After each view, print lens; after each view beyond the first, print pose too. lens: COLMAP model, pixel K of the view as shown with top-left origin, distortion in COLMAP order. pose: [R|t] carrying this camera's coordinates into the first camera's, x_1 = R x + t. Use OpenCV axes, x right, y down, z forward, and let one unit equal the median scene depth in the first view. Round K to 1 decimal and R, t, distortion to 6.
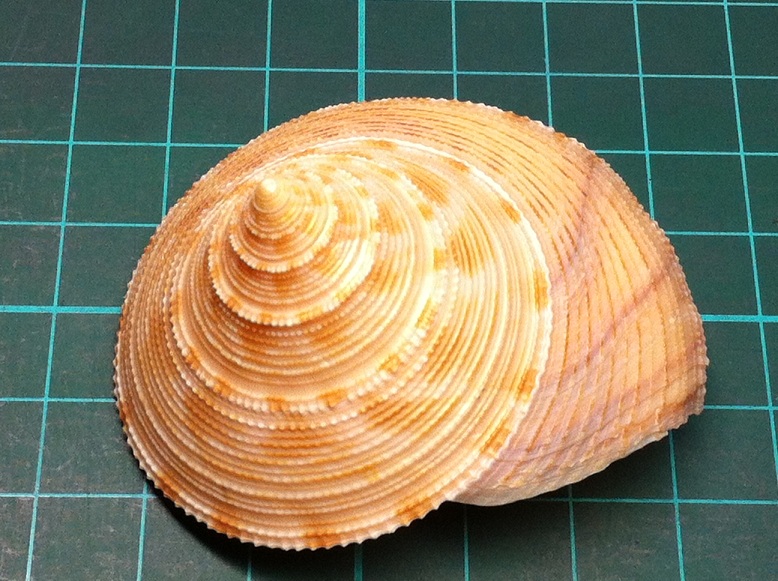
lens RADIAL K [[840.9, 0, 383.4], [0, 840.9, 369.1], [0, 0, 1]] dist [-0.008416, -0.006775]
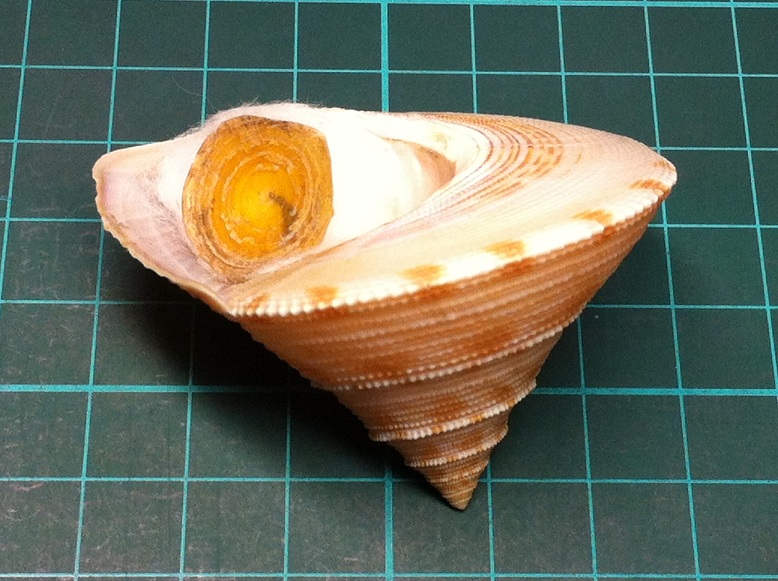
lens RADIAL K [[775.3, 0, 409.9], [0, 775.3, 301.2], [0, 0, 1]] dist [0.140433, -0.352123]
pose [[0.999880, -0.015478, 0.000470, 0.000507], [0.015473, 0.999834, 0.009638, -0.183503], [-0.000619, -0.009630, 0.999953, 0.039814]]
